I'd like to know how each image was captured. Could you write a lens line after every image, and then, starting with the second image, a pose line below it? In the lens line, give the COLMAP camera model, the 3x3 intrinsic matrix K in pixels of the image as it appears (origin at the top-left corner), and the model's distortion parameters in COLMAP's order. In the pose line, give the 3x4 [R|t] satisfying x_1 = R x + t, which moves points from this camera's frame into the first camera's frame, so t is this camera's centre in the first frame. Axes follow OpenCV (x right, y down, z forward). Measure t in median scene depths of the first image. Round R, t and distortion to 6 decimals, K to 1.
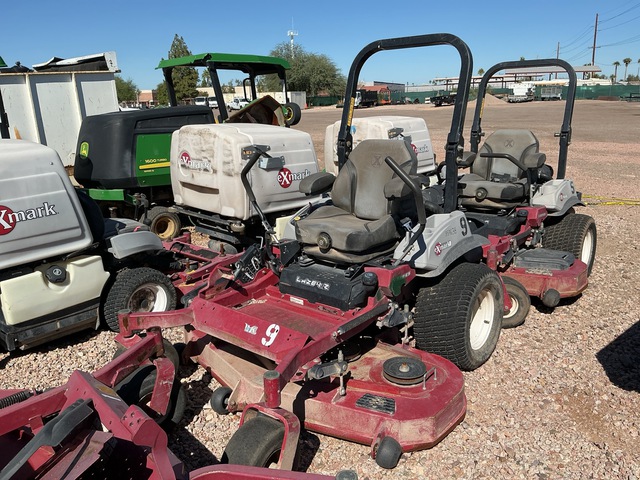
lens RADIAL K [[530.3, 0, 318.0], [0, 530.3, 237.5], [0, 0, 1]] dist [0.113305, -0.256956]
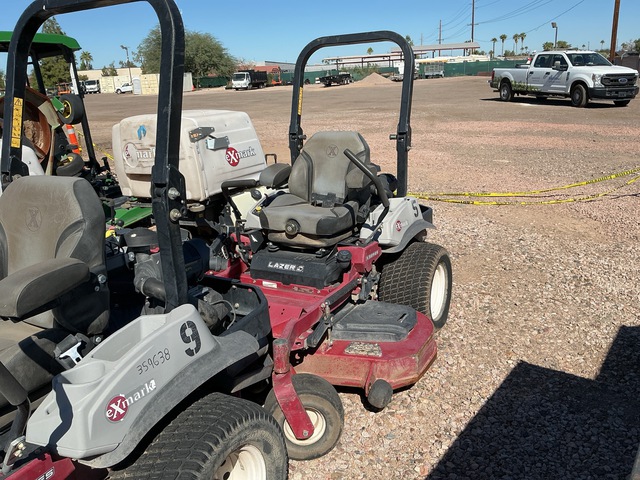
lens RADIAL K [[530.3, 0, 318.0], [0, 530.3, 237.5], [0, 0, 1]] dist [0.113305, -0.256956]
pose [[0.981970, -0.071794, 0.174873, 0.202894], [0.065815, 0.997039, 0.039759, -0.088262], [-0.177209, -0.027533, 0.983788, 0.289562]]
